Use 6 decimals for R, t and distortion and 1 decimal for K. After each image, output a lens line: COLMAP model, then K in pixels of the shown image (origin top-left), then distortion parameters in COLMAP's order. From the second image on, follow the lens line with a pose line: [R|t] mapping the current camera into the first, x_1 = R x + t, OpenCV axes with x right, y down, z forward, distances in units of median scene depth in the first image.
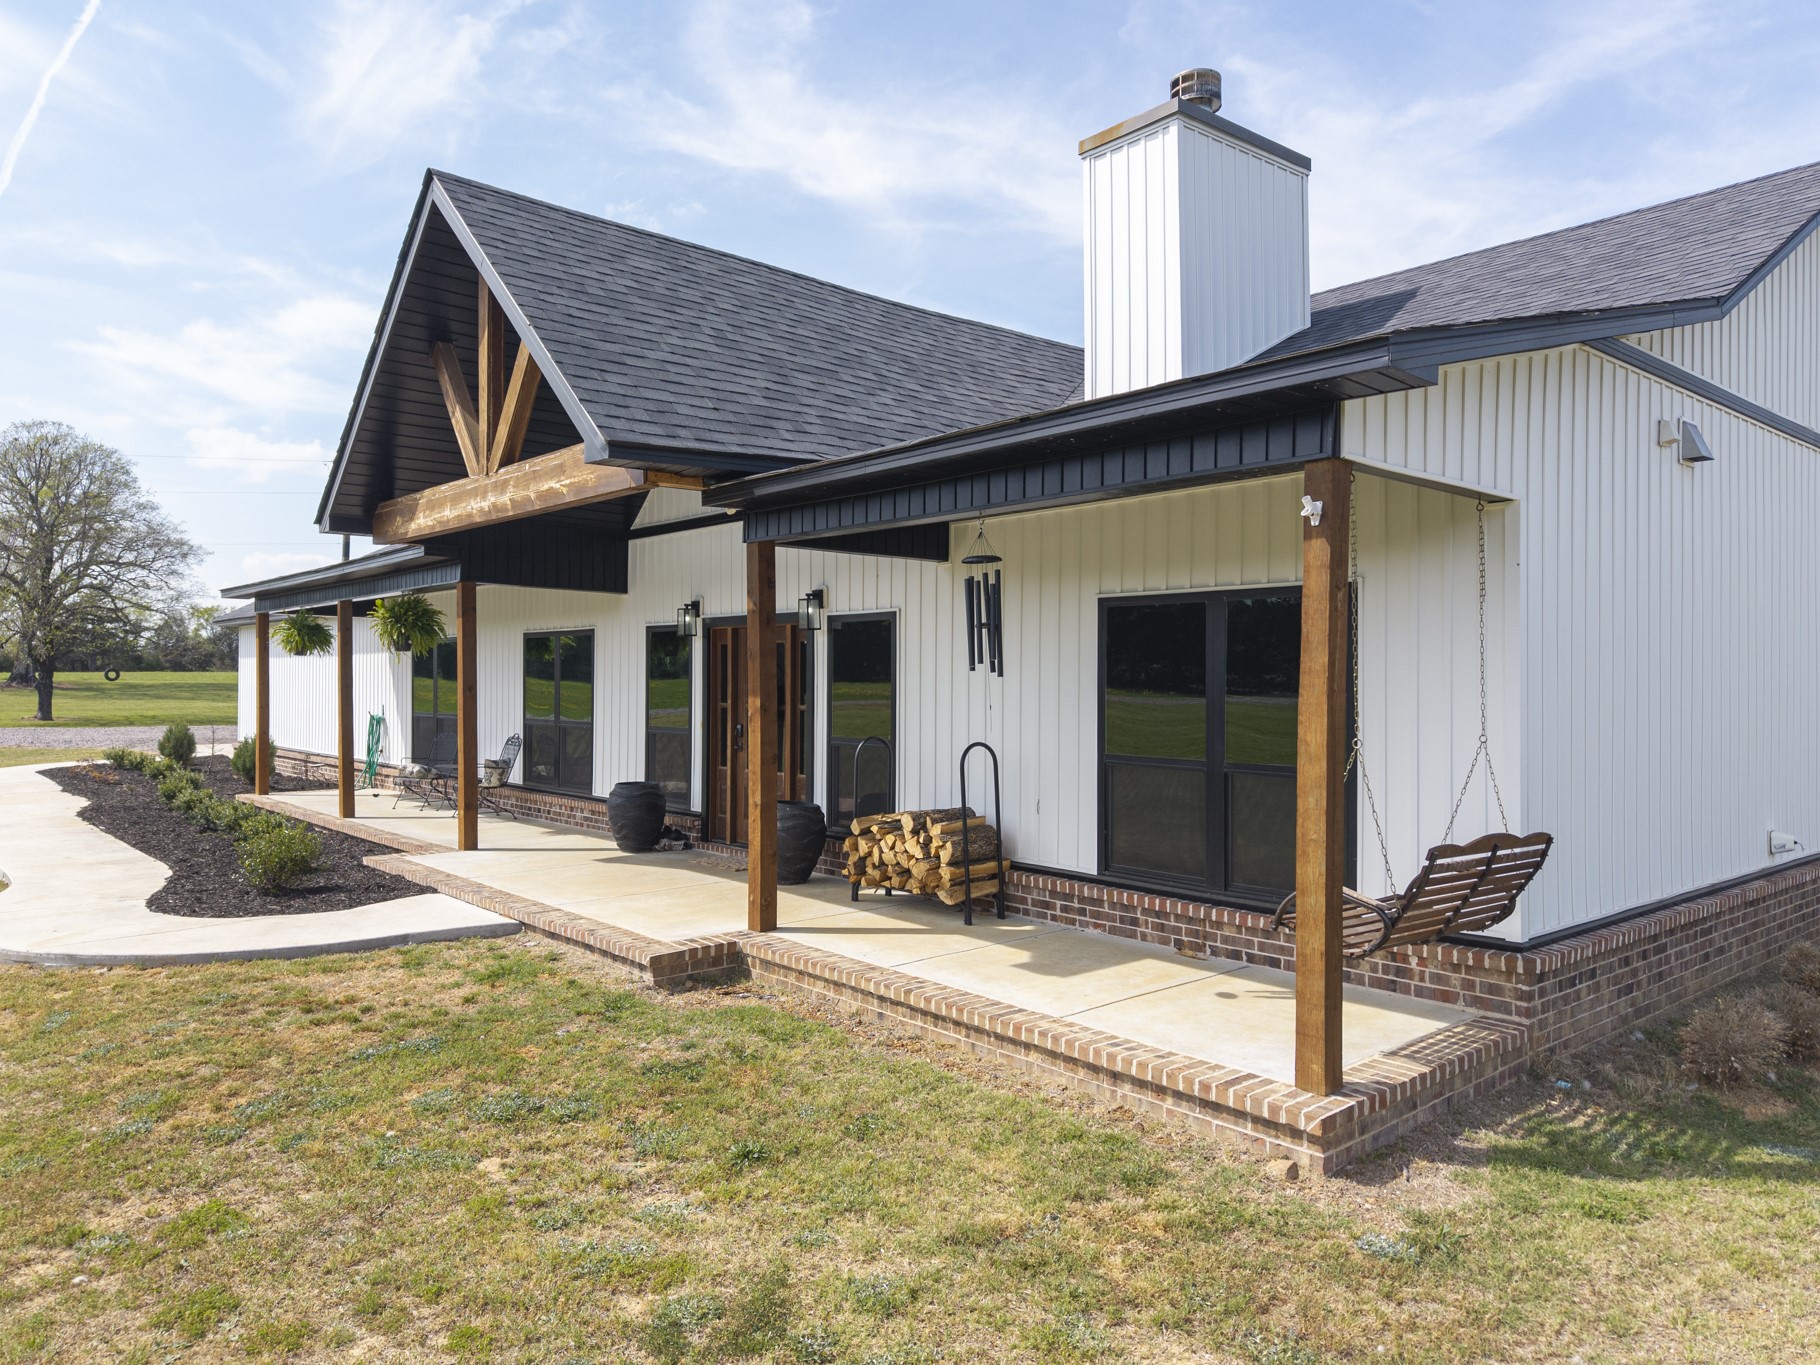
lens RADIAL K [[1254.8, 0, 905.3], [0, 1254.8, 680.7], [0, 0, 1]] dist [0.039222, -0.040520]
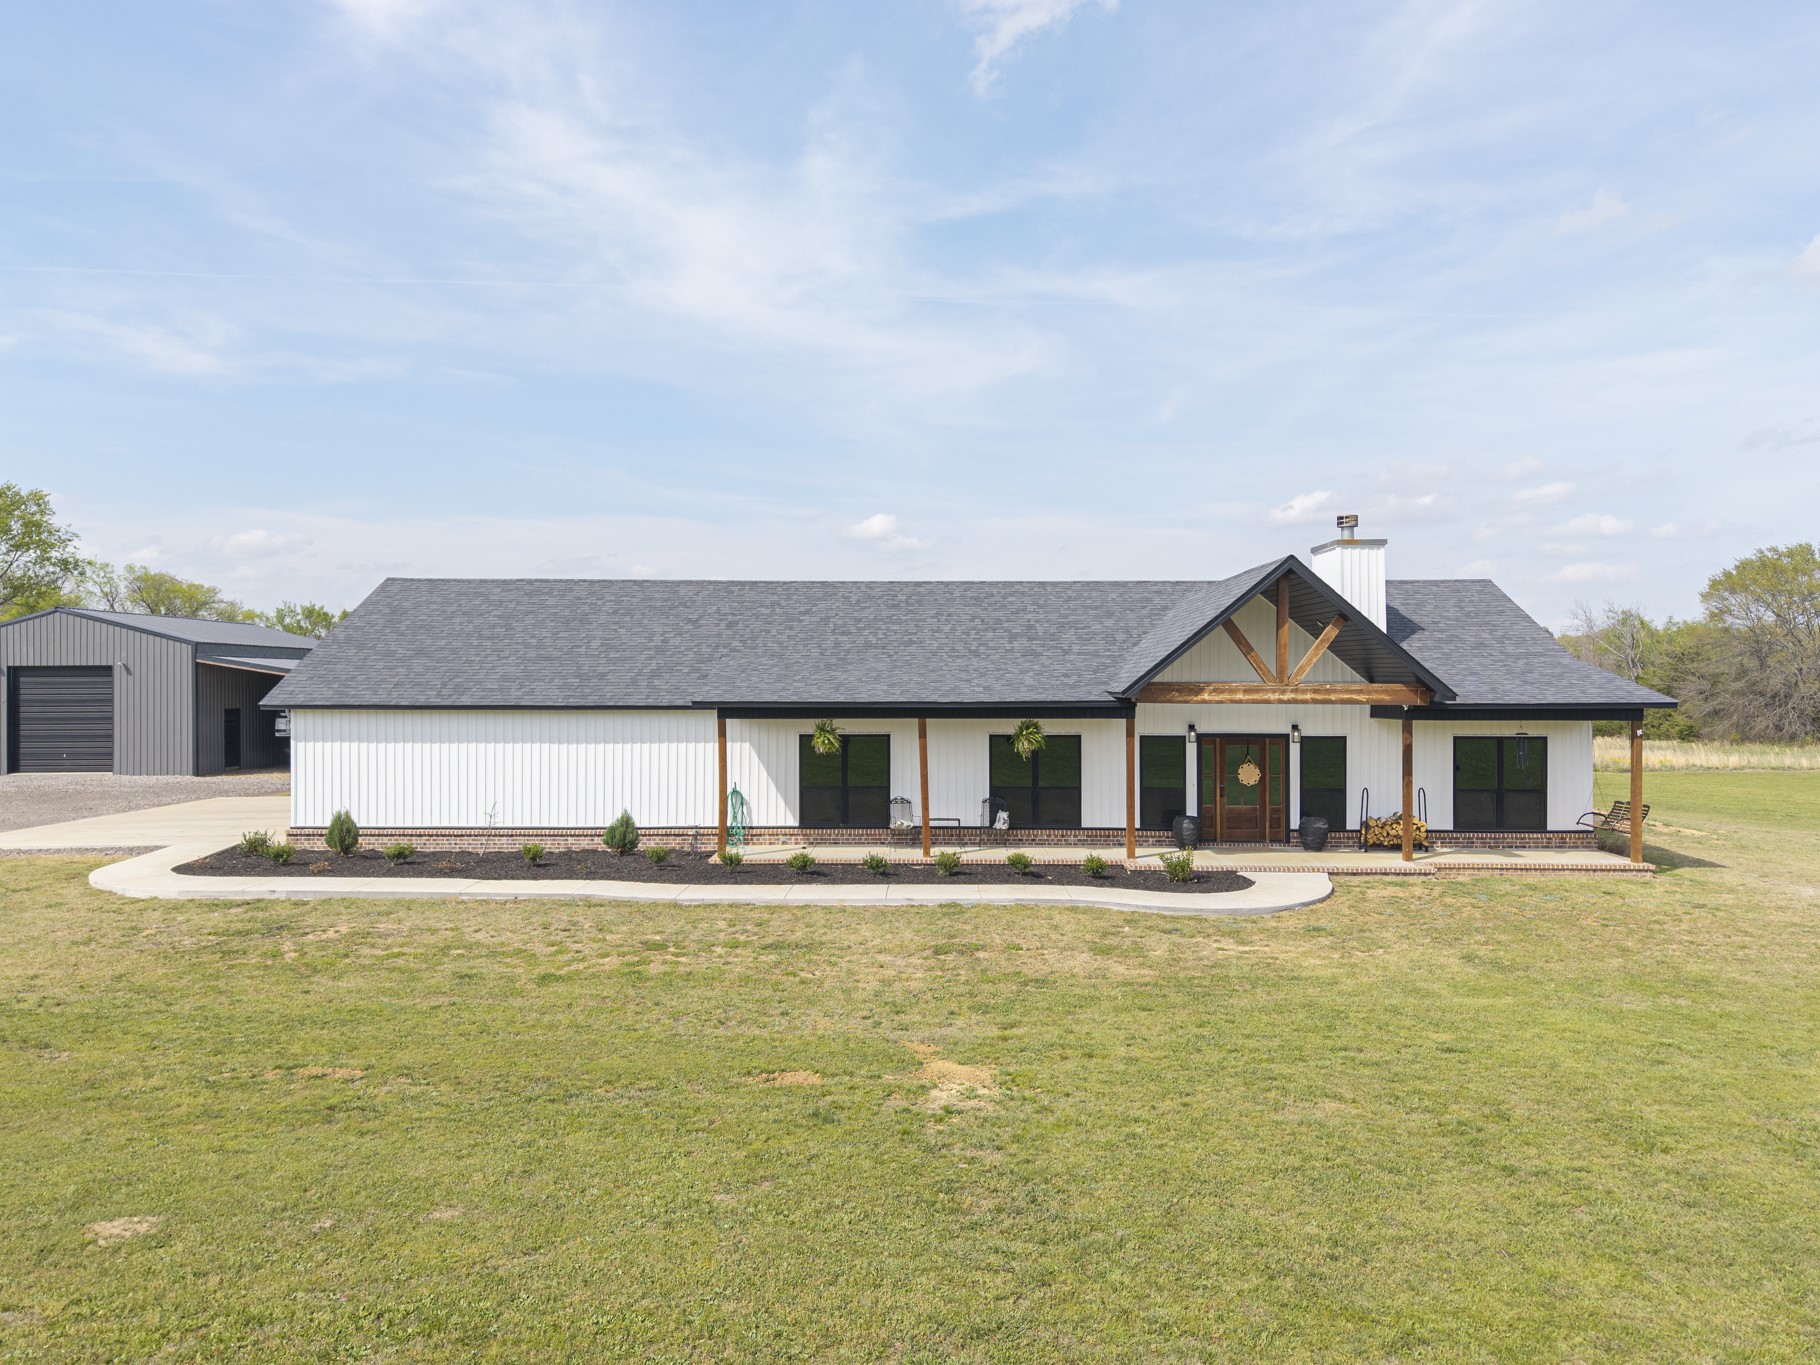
lens RADIAL K [[1254.8, 0, 913.7], [0, 1254.8, 706.5], [0, 0, 1]] dist [0.039222, -0.040520]
pose [[0.661476, -0.015088, 0.749815, -2.548662], [0.001538, 0.999823, 0.018763, -0.169758], [-0.749965, -0.011258, 0.661382, -0.010873]]
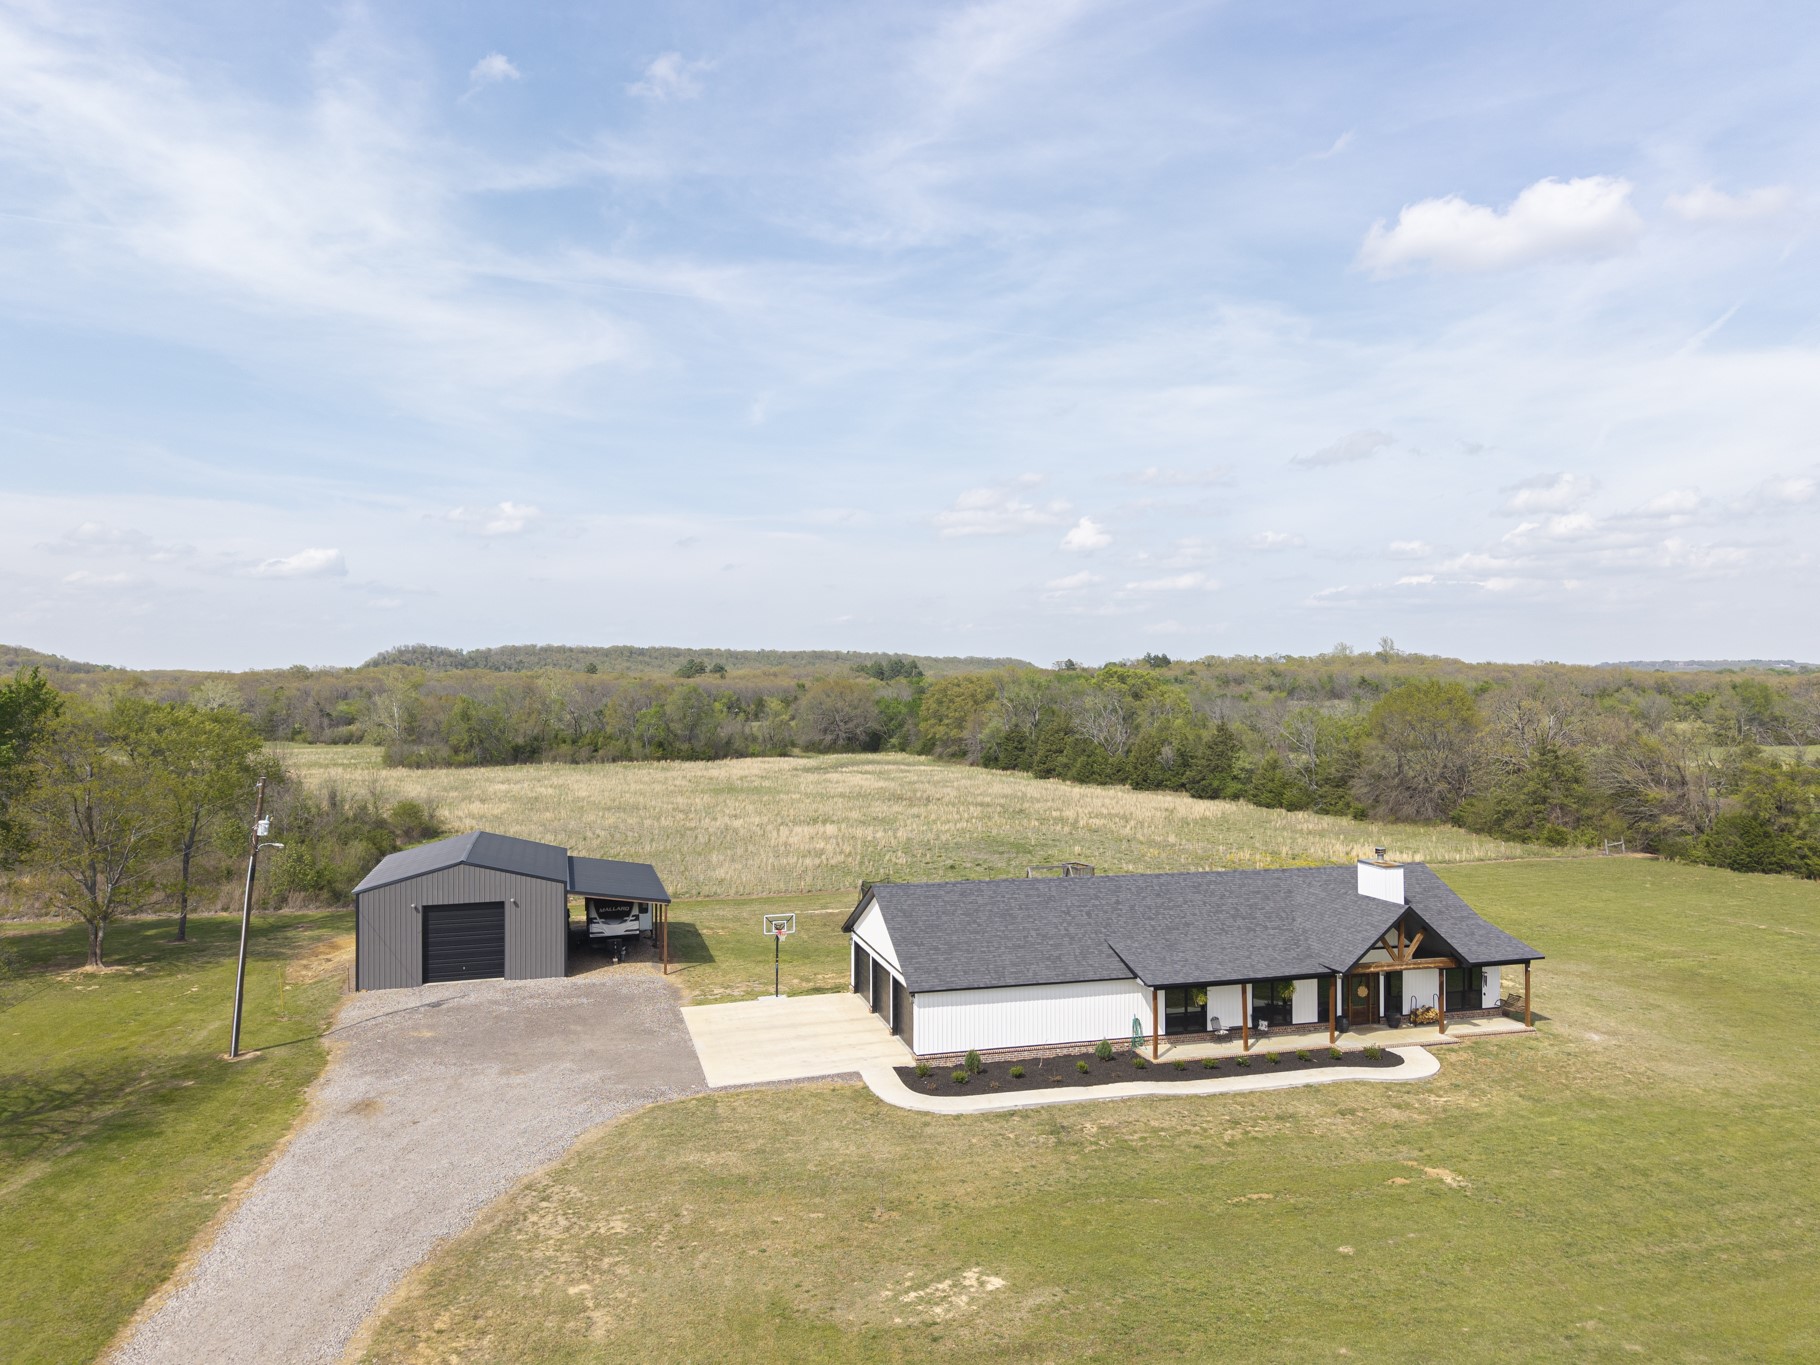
lens RADIAL K [[1254.8, 0, 914.3], [0, 1254.8, 696.0], [0, 0, 1]] dist [0.039222, -0.040520]
pose [[0.418130, -0.014093, 0.908278, -5.852697], [0.003260, 0.999896, 0.014014, -1.332196], [-0.908381, -0.002898, 0.418133, 0.676984]]
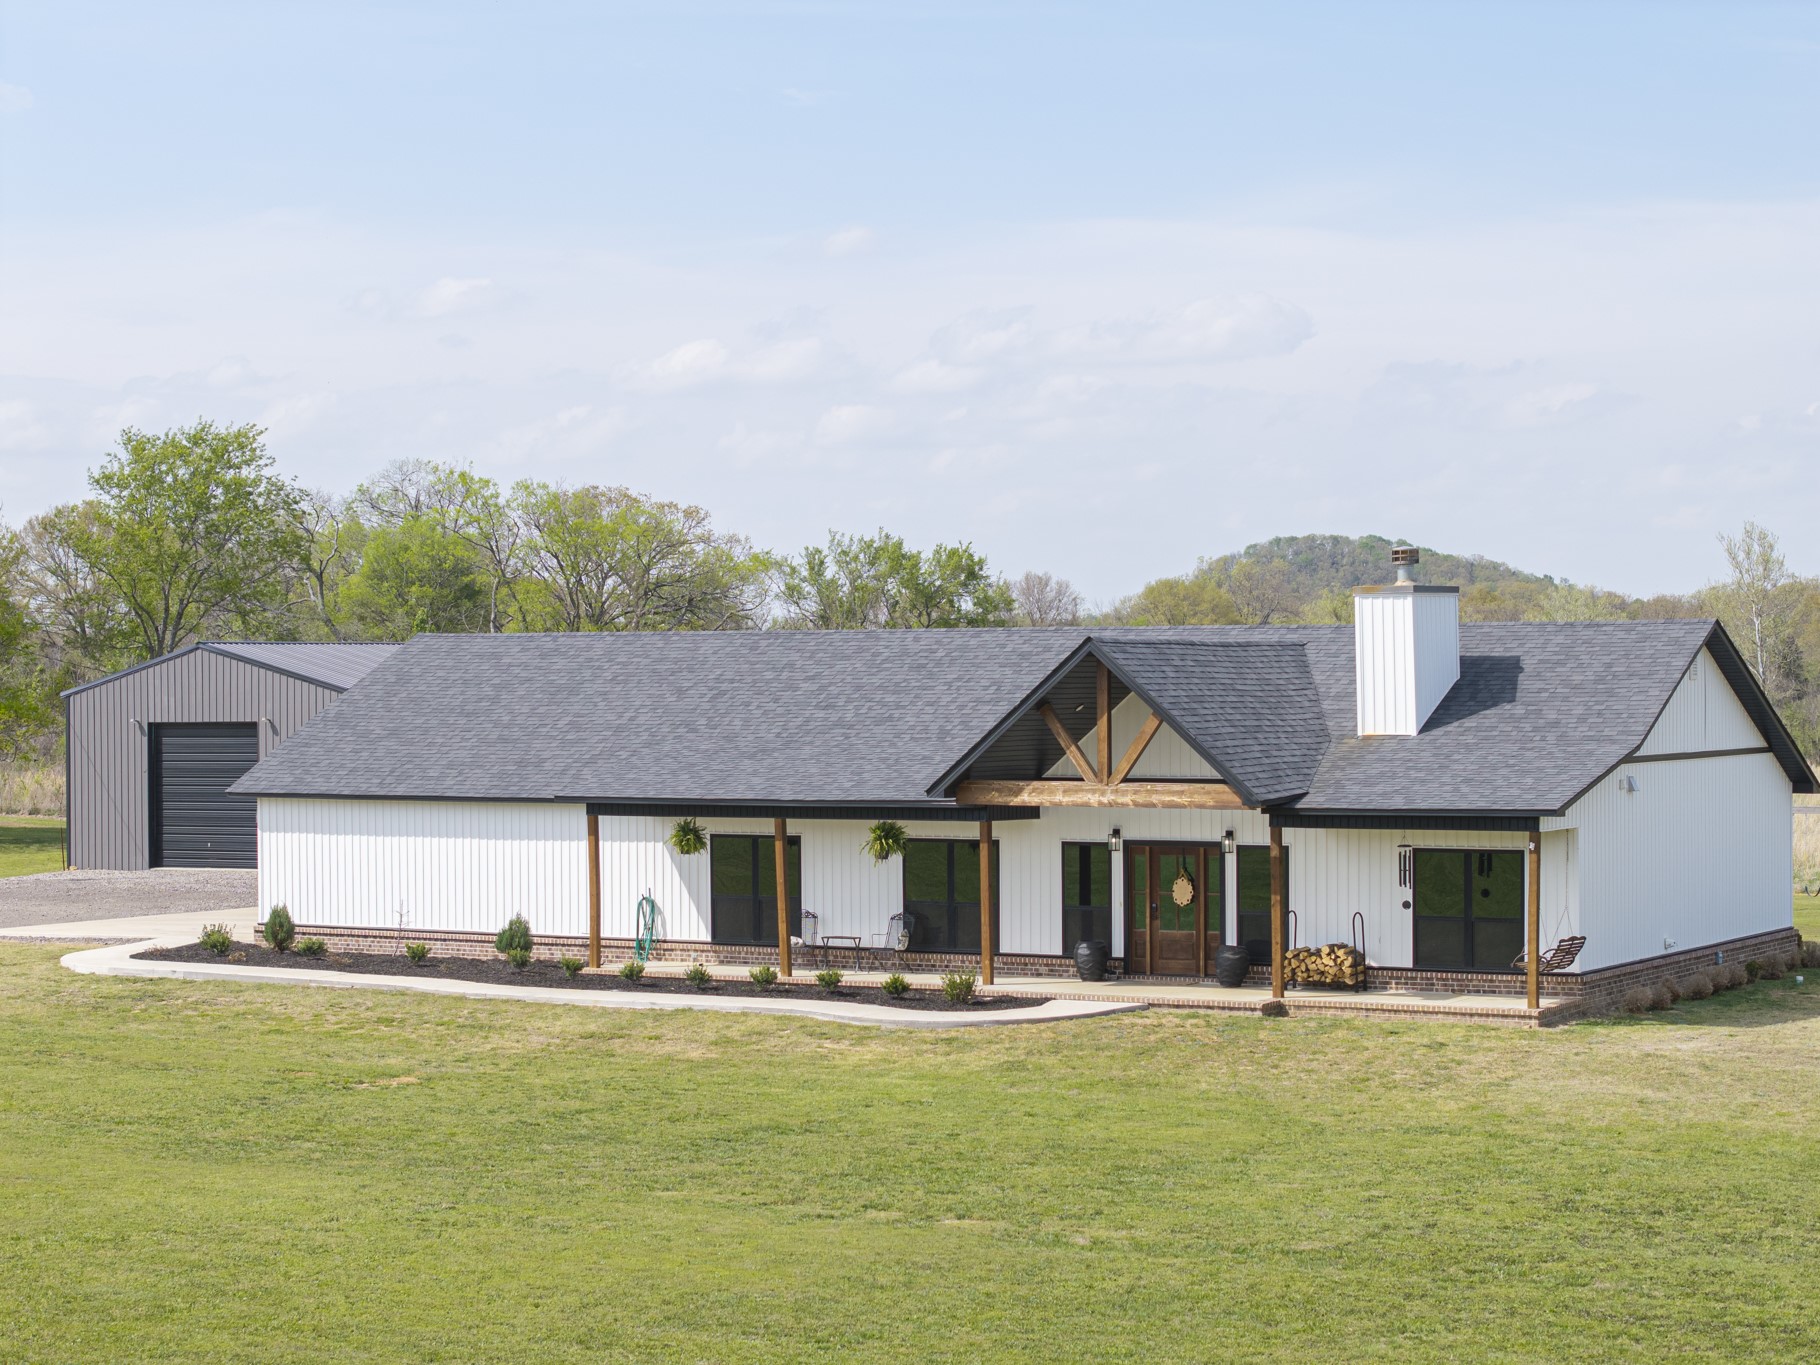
lens RADIAL K [[3822.8, 0, 863.2], [0, 3822.8, 614.9], [0, 0, 1]] dist [-0.245738, 0.000000]
pose [[0.950883, -0.003131, 0.309535, -2.593647], [0.008462, 0.999838, -0.015881, -0.342888], [-0.309436, 0.017721, 0.950755, -4.666293]]
